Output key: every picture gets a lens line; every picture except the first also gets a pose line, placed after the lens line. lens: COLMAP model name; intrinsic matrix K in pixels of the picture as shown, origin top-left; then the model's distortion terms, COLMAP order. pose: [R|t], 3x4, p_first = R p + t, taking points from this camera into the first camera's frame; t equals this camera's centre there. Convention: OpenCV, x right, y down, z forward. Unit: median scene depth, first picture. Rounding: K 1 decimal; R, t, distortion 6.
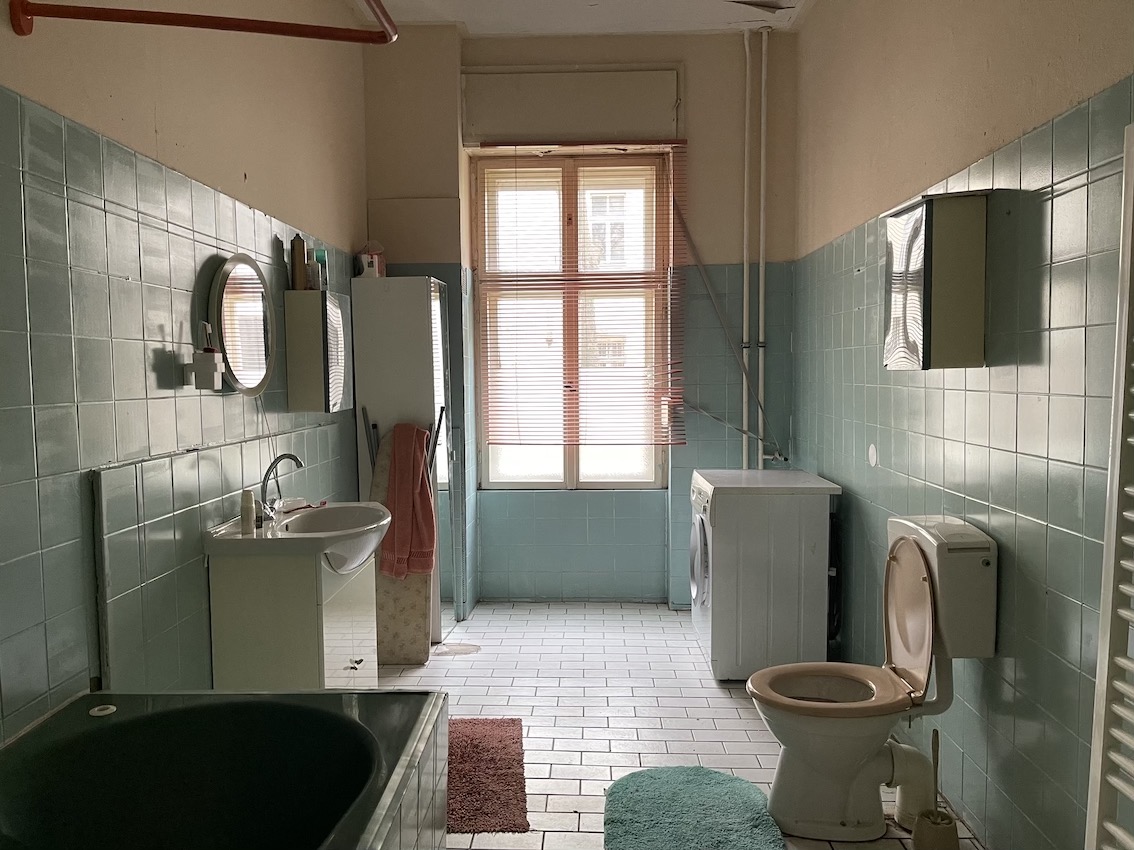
lens RADIAL K [[834.3, 0, 583.0], [0, 834.3, 425.6], [0, 0, 1]] dist [0.065376, -0.084383]
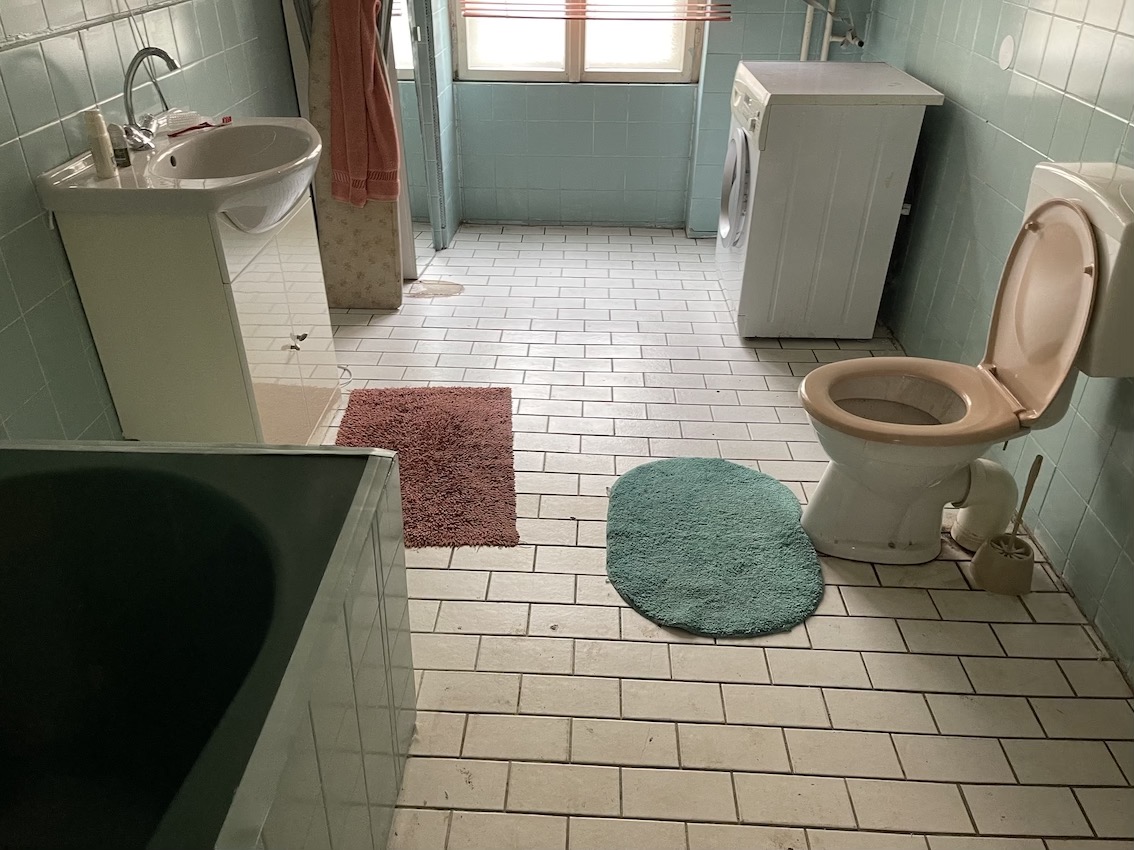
lens RADIAL K [[851.7, 0, 560.4], [0, 851.7, 425.1], [0, 0, 1]] dist [0.076809, -0.105431]
pose [[0.999526, 0.025373, -0.017432, -0.006352], [-0.014344, 0.884905, 0.465551, -0.018066], [0.027238, -0.465080, 0.884850, 0.193569]]
